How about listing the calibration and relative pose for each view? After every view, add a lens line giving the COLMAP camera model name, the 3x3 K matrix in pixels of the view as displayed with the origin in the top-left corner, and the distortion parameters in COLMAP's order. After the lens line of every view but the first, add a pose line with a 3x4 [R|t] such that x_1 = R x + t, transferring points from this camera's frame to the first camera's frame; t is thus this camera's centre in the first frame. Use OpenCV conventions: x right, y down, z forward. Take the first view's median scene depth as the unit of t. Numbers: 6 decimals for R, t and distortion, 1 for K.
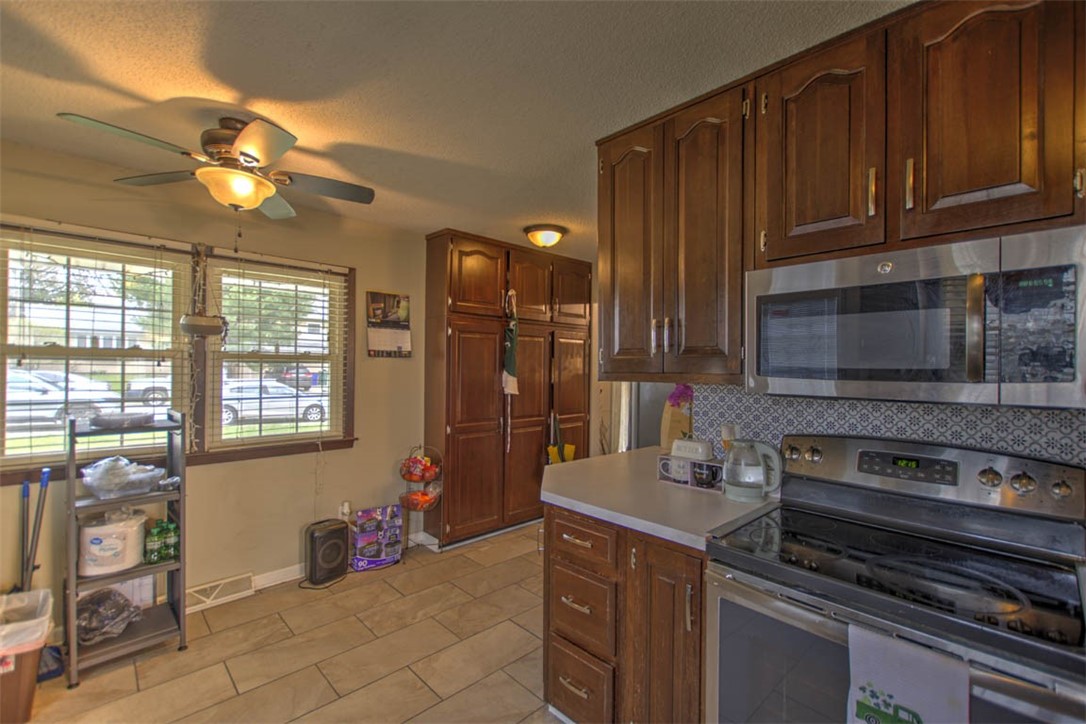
lens RADIAL K [[468.3, 0, 548.4], [0, 468.3, 363.0], [0, 0, 1]] dist [-0.000069, -0.002837]
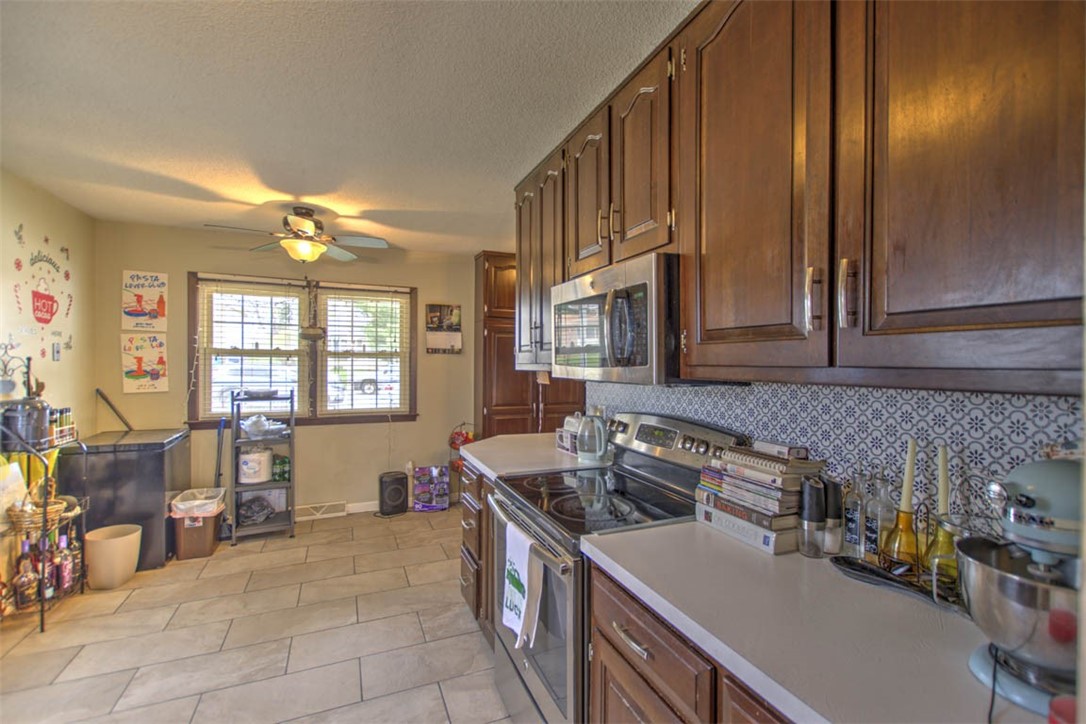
lens RADIAL K [[468.3, 0, 541.3], [0, 468.3, 362.3], [0, 0, 1]] dist [-0.000069, -0.002837]
pose [[0.934448, -0.002592, -0.356089, 0.489158], [0.005147, 0.999967, 0.006229, 0.006737], [0.356061, -0.007653, 0.934431, -0.158201]]
